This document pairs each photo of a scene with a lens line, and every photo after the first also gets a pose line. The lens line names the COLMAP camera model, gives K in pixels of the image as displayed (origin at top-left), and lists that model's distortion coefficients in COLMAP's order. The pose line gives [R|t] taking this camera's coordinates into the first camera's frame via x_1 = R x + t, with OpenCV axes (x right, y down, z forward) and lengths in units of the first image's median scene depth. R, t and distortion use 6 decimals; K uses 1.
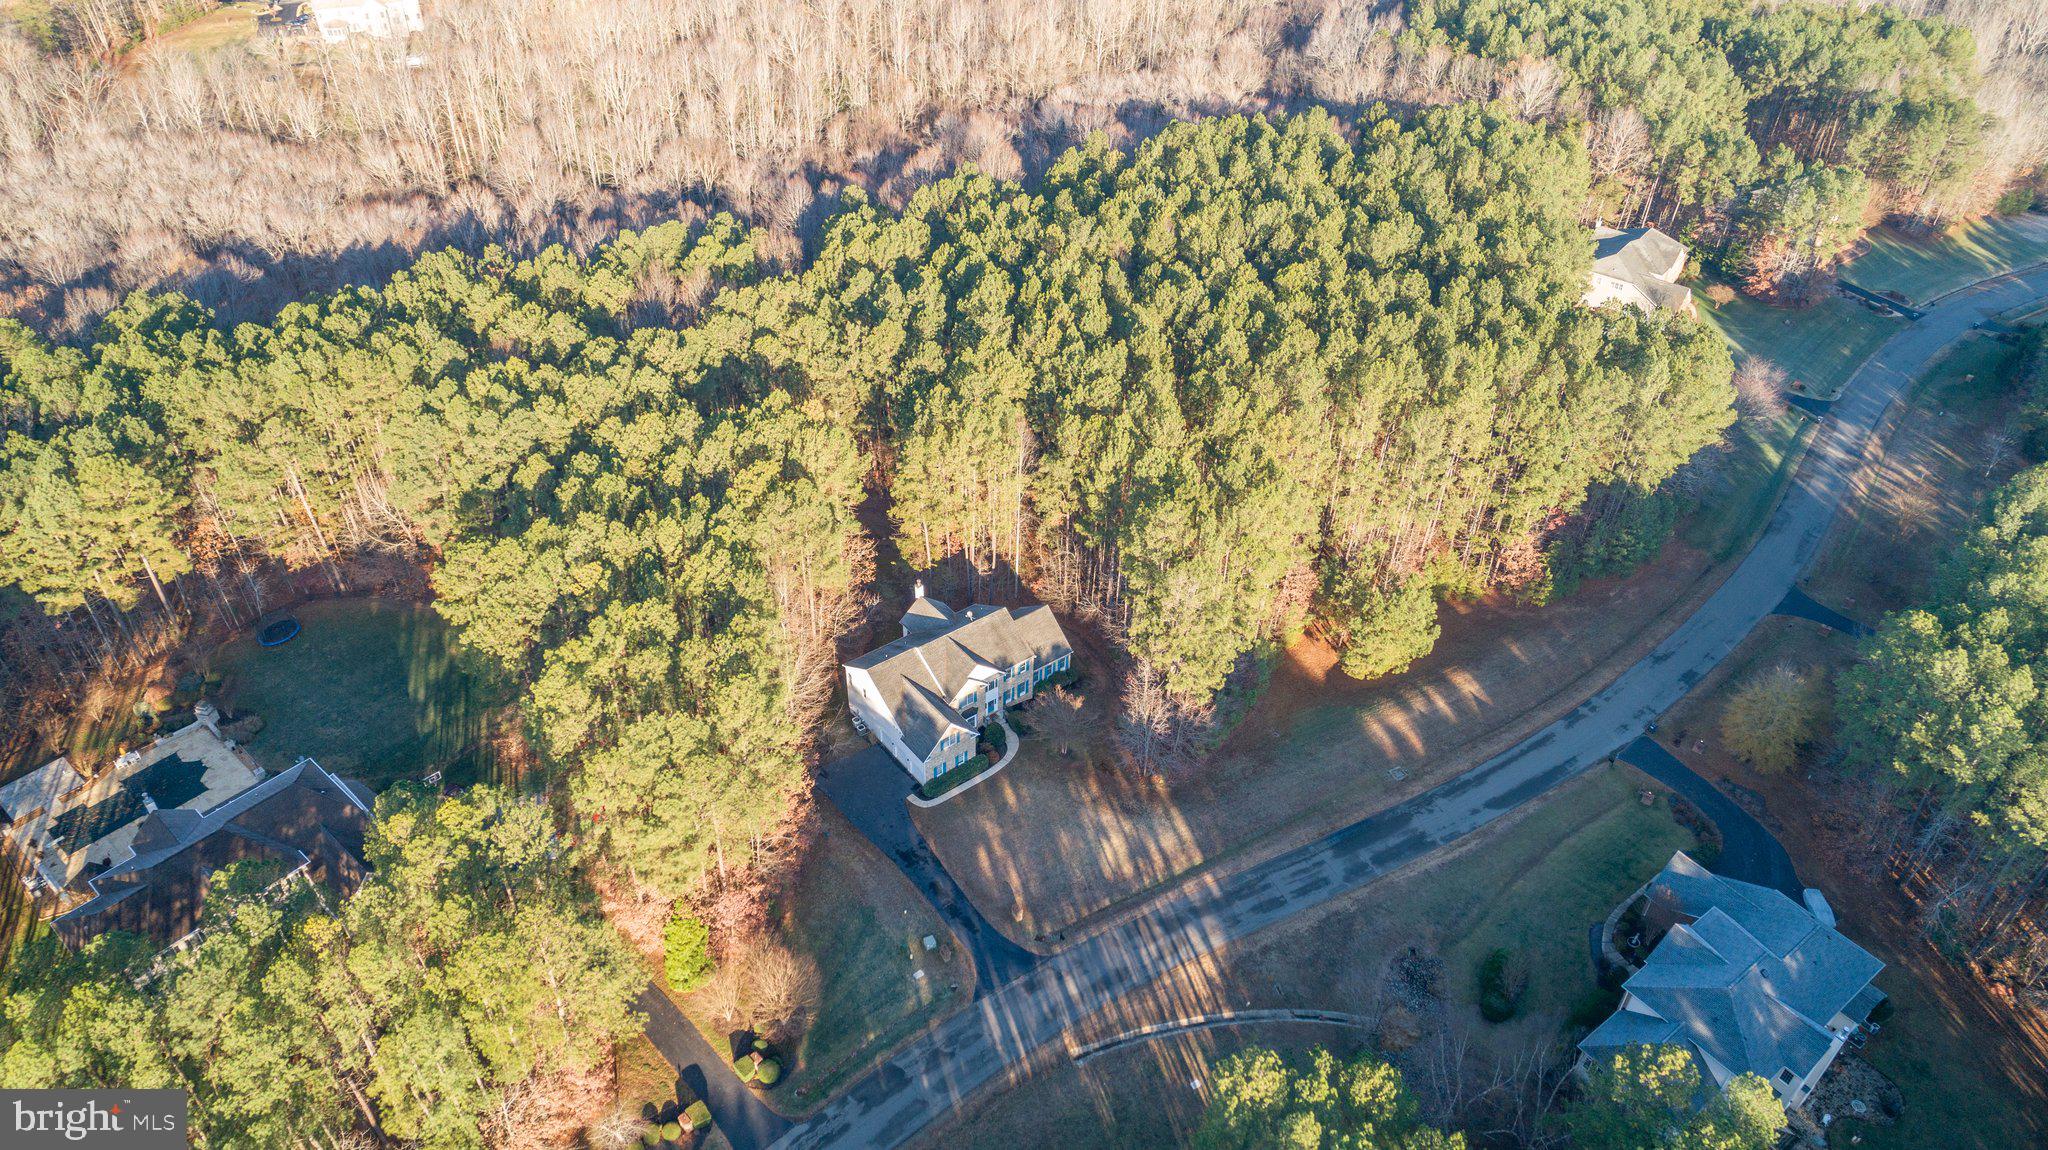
lens RADIAL K [[1383.0, 0, 1015.0], [0, 1383.0, 579.4], [0, 0, 1]] dist [-0.015220, 0.013668]
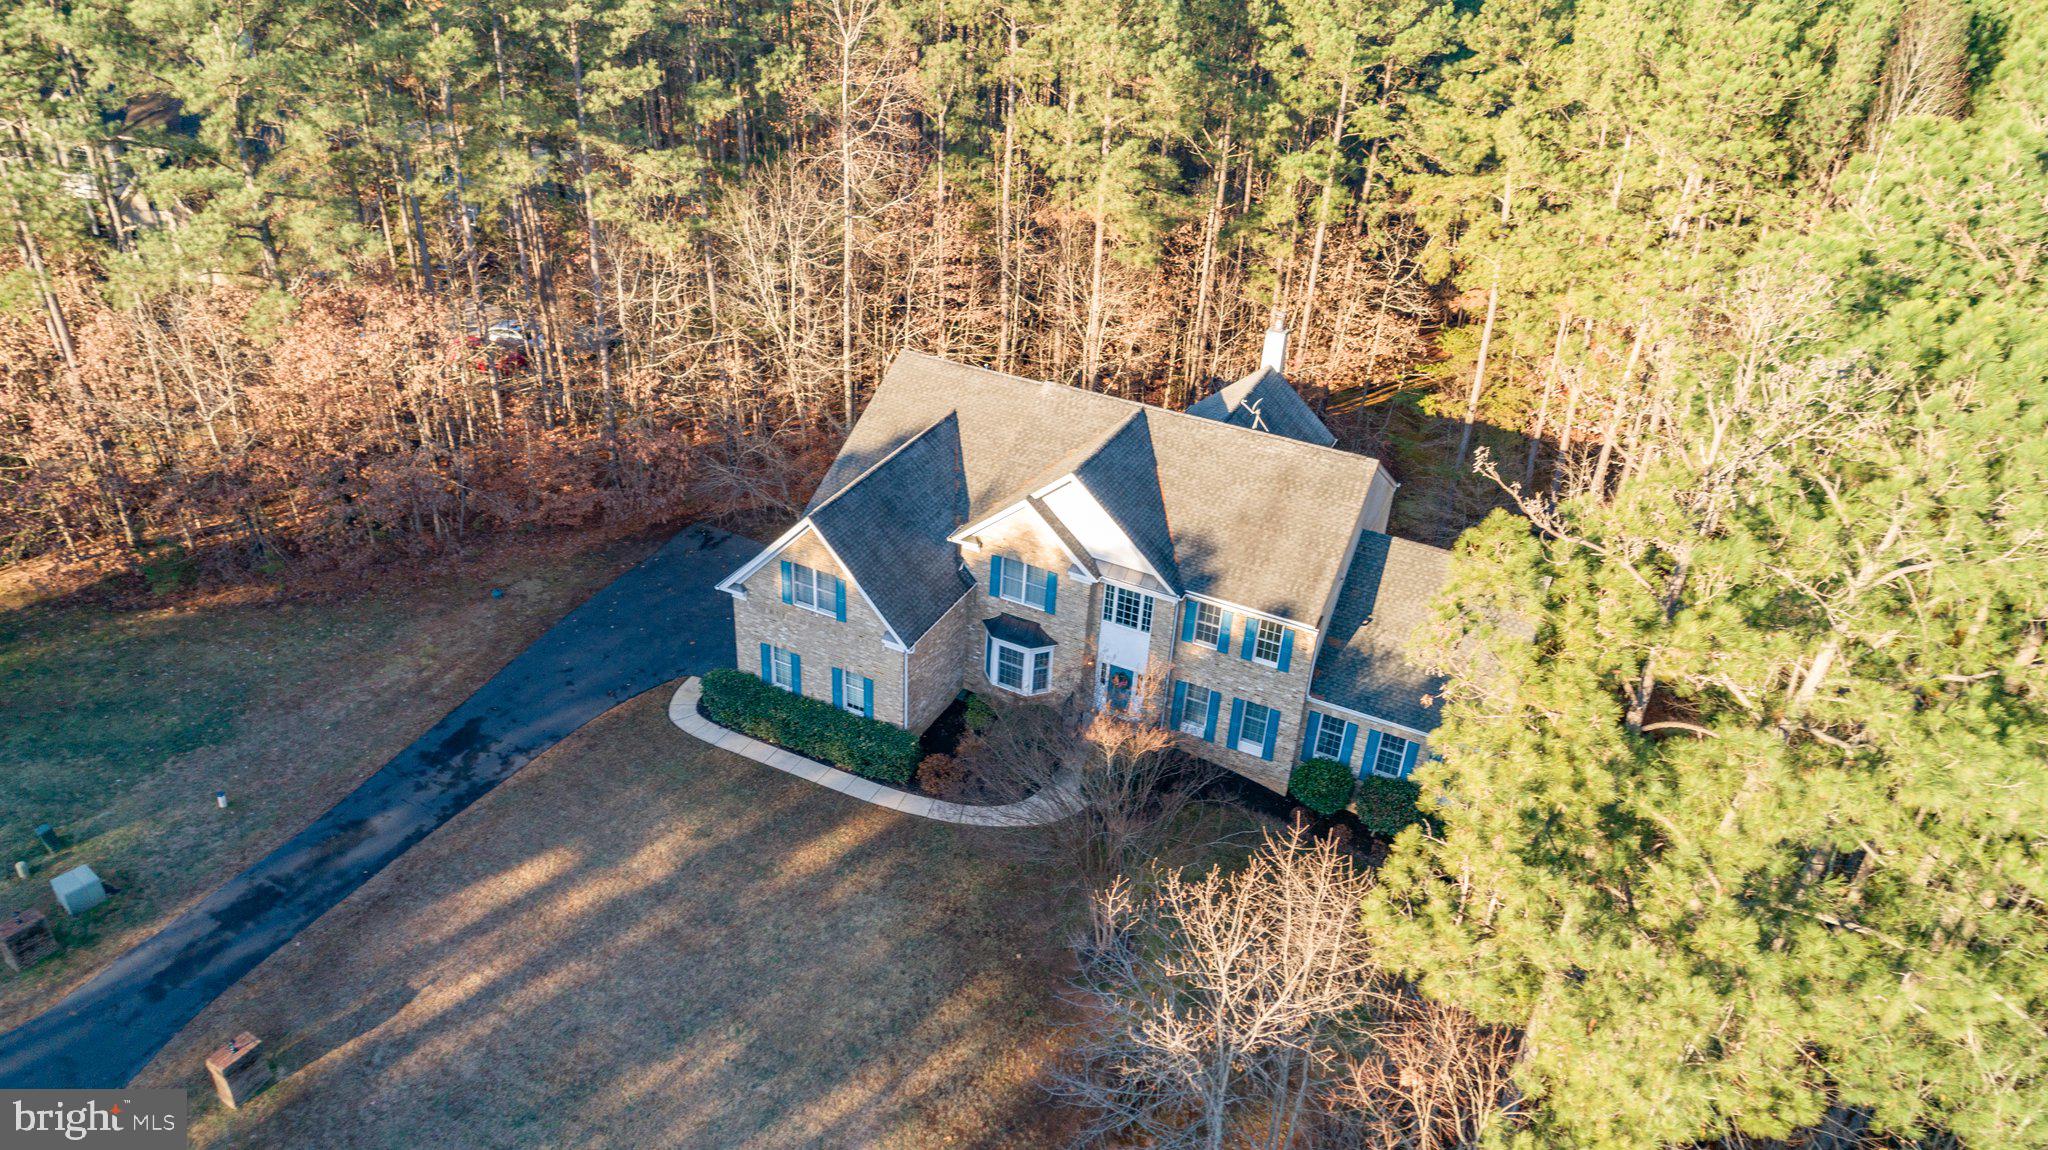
lens RADIAL K [[1383.0, 0, 1015.3], [0, 1383.0, 568.7], [0, 0, 1]] dist [-0.015220, 0.013668]
pose [[0.449735, 0.459185, -0.766086, 0.193592], [-0.587697, 0.798022, 0.133316, 0.045375], [0.672571, 0.390269, 0.628760, 0.804475]]
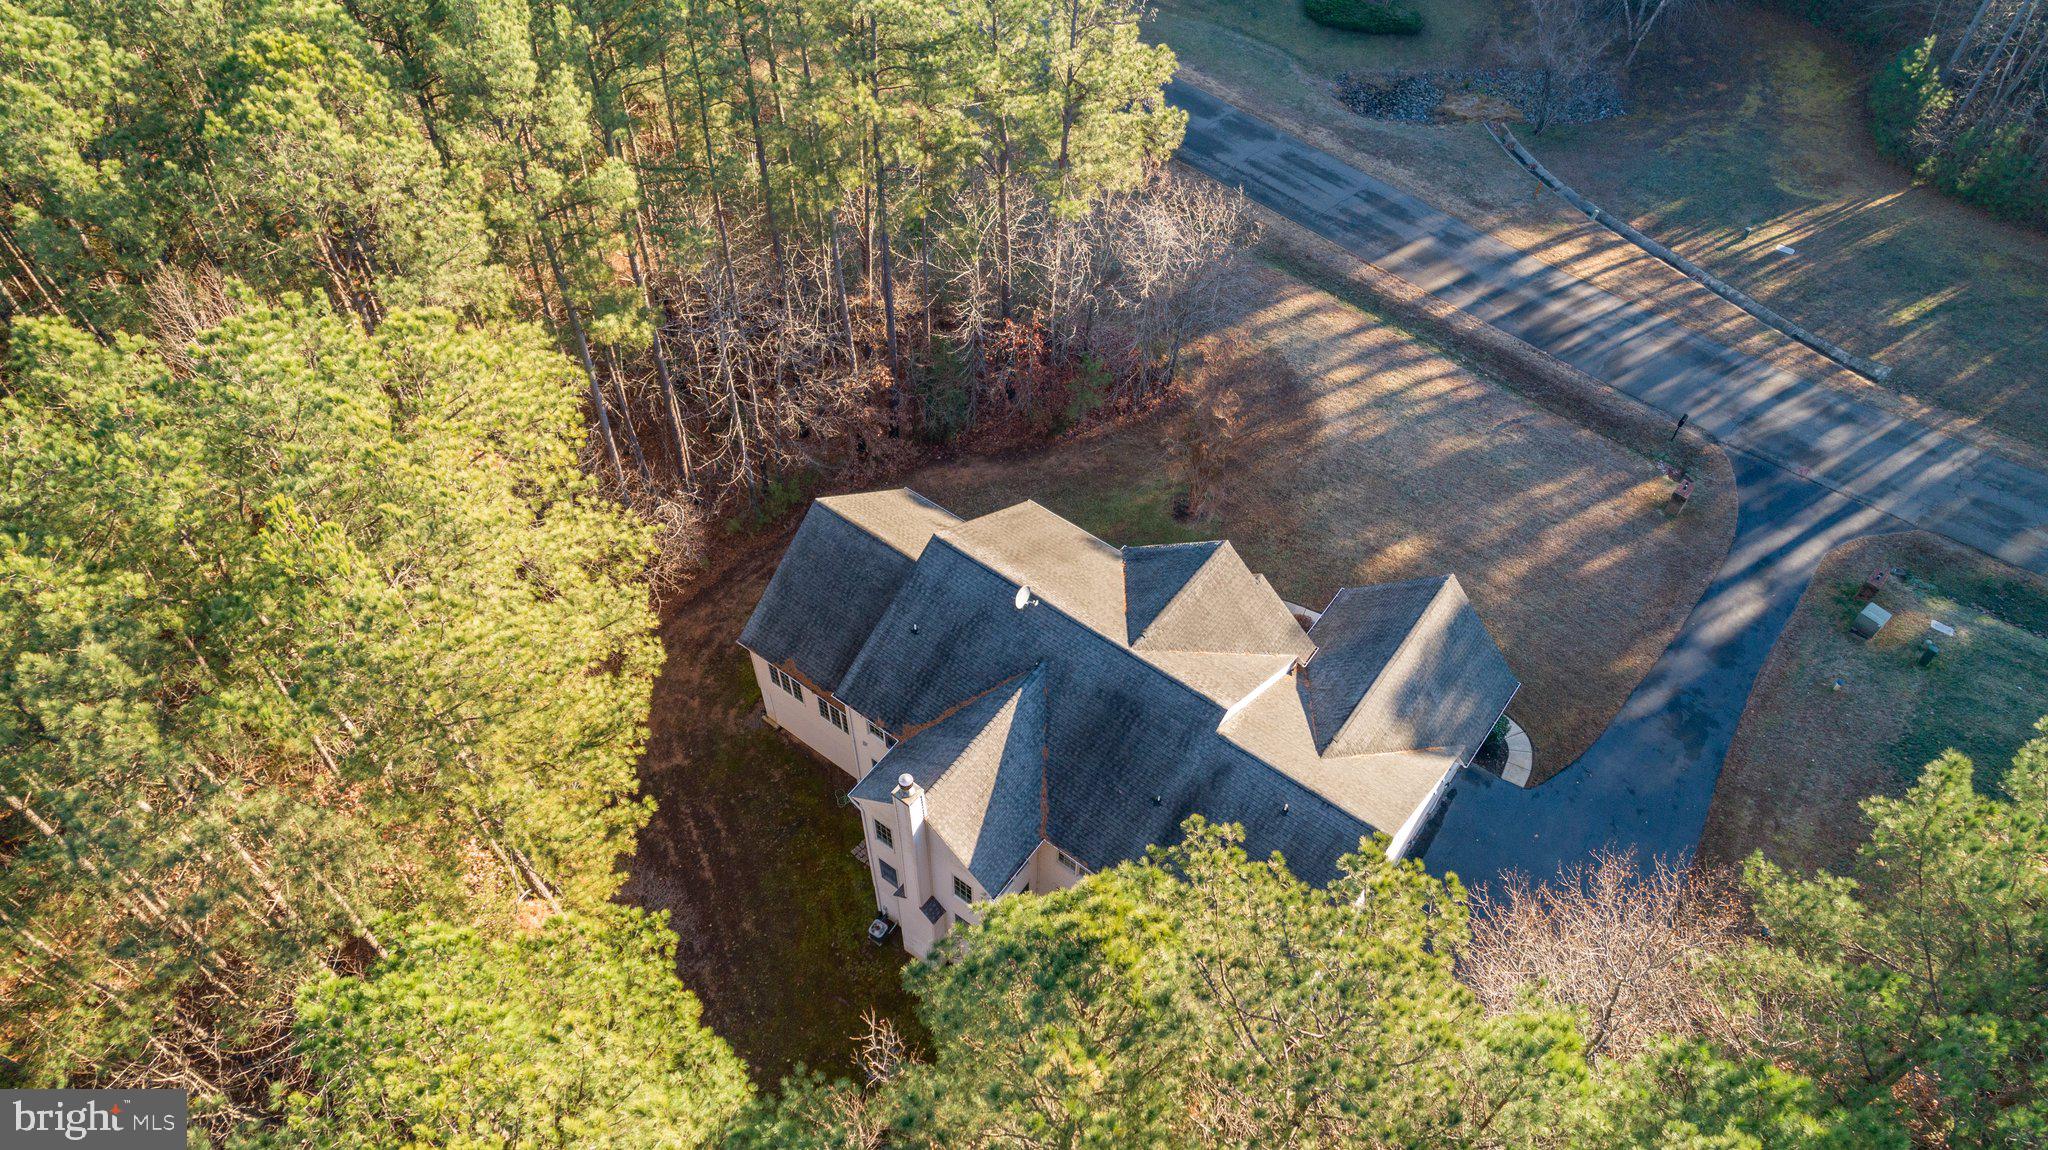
lens RADIAL K [[1383.0, 0, 1019.1], [0, 1383.0, 564.3], [0, 0, 1]] dist [-0.015220, 0.013668]
pose [[-0.272273, -0.751404, 0.601049, -0.210509], [0.578303, 0.371459, 0.726350, -0.192551], [-0.769047, 0.545354, 0.333401, 0.918910]]
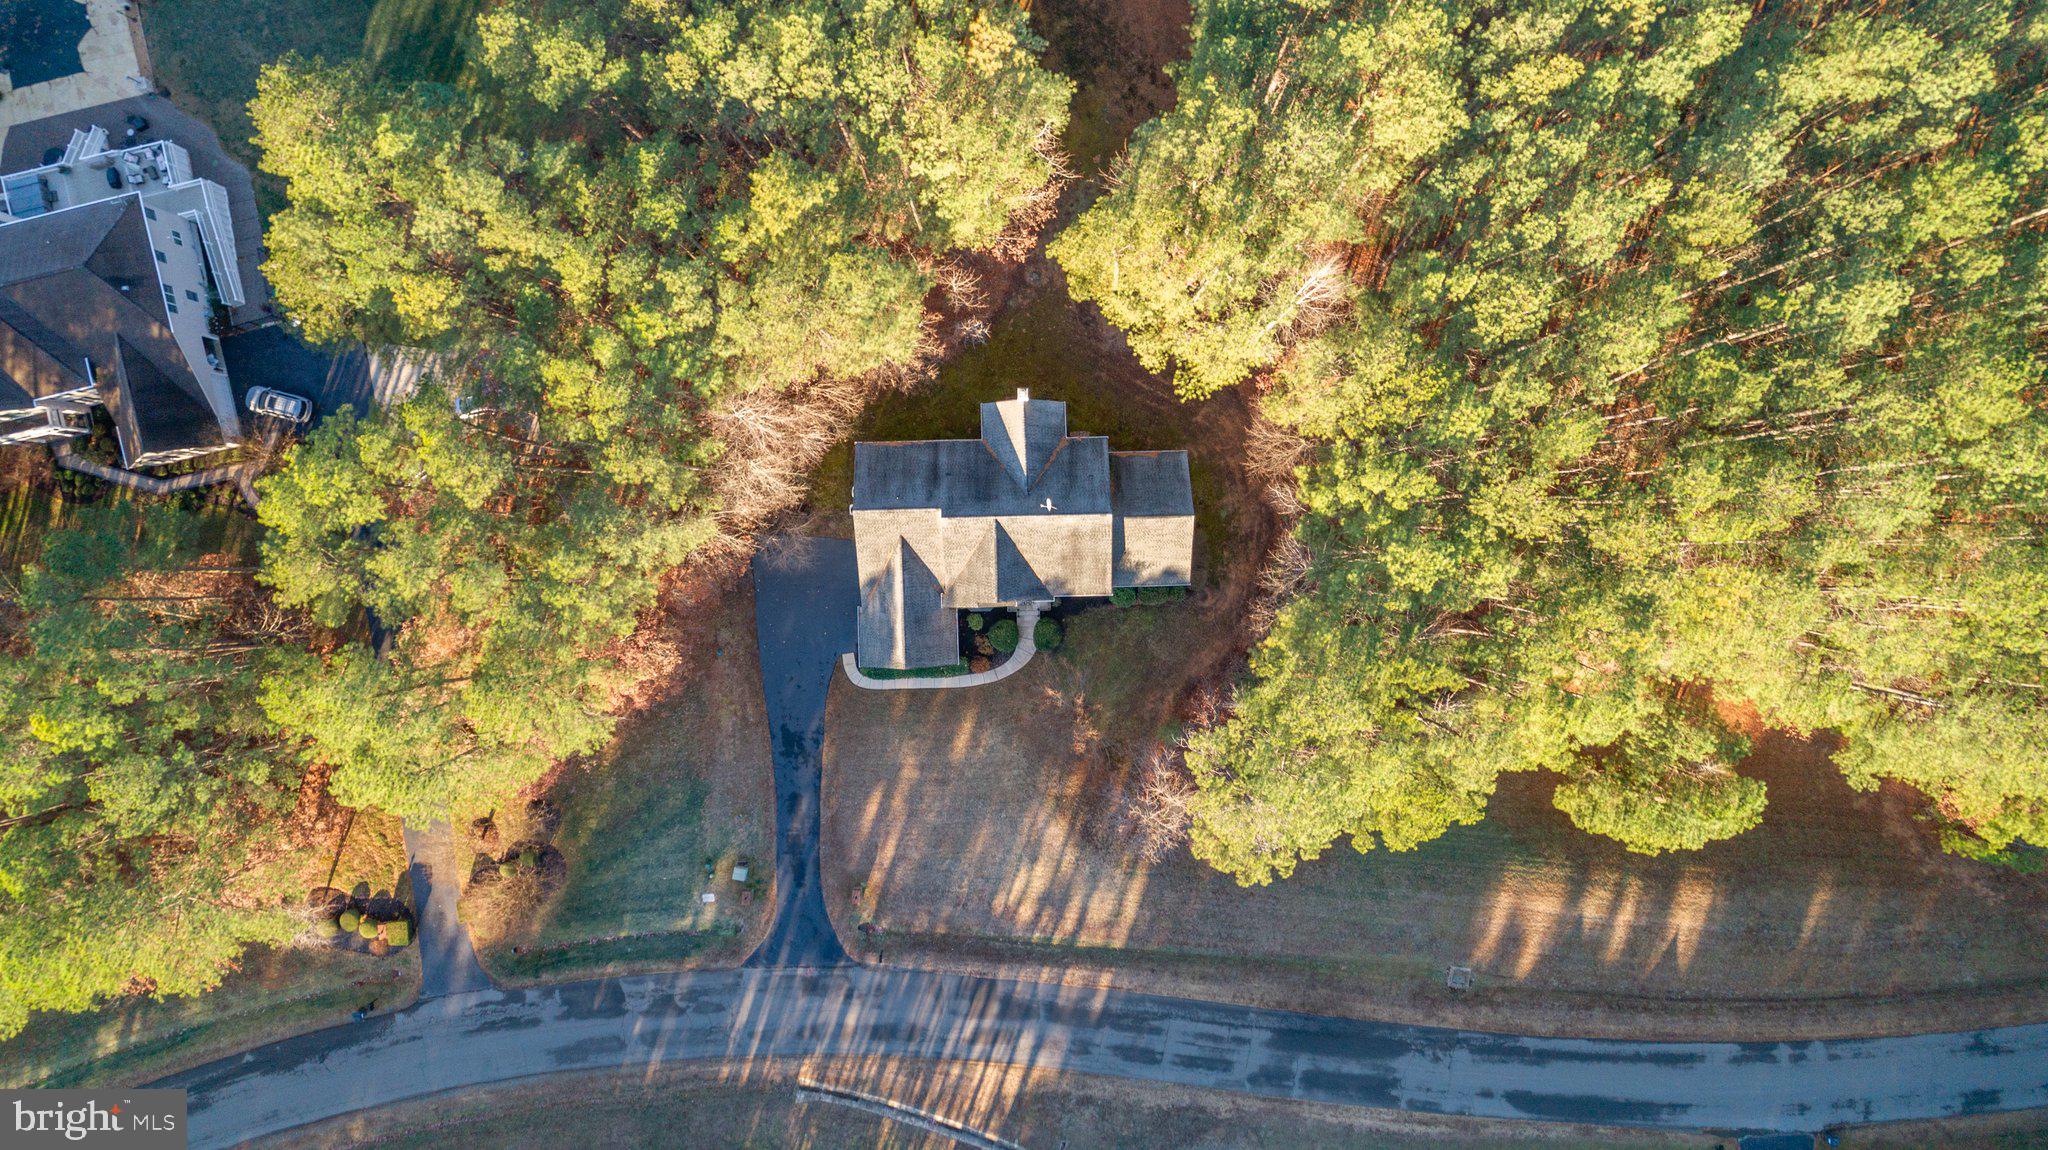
lens RADIAL K [[1383.0, 0, 1006.9], [0, 1383.0, 557.4], [0, 0, 1]] dist [-0.015220, 0.013668]
pose [[0.811842, 0.583833, -0.007184, -0.033281], [-0.347019, 0.492365, 0.798219, -0.459740], [0.469563, -0.645535, 0.602324, 0.615185]]
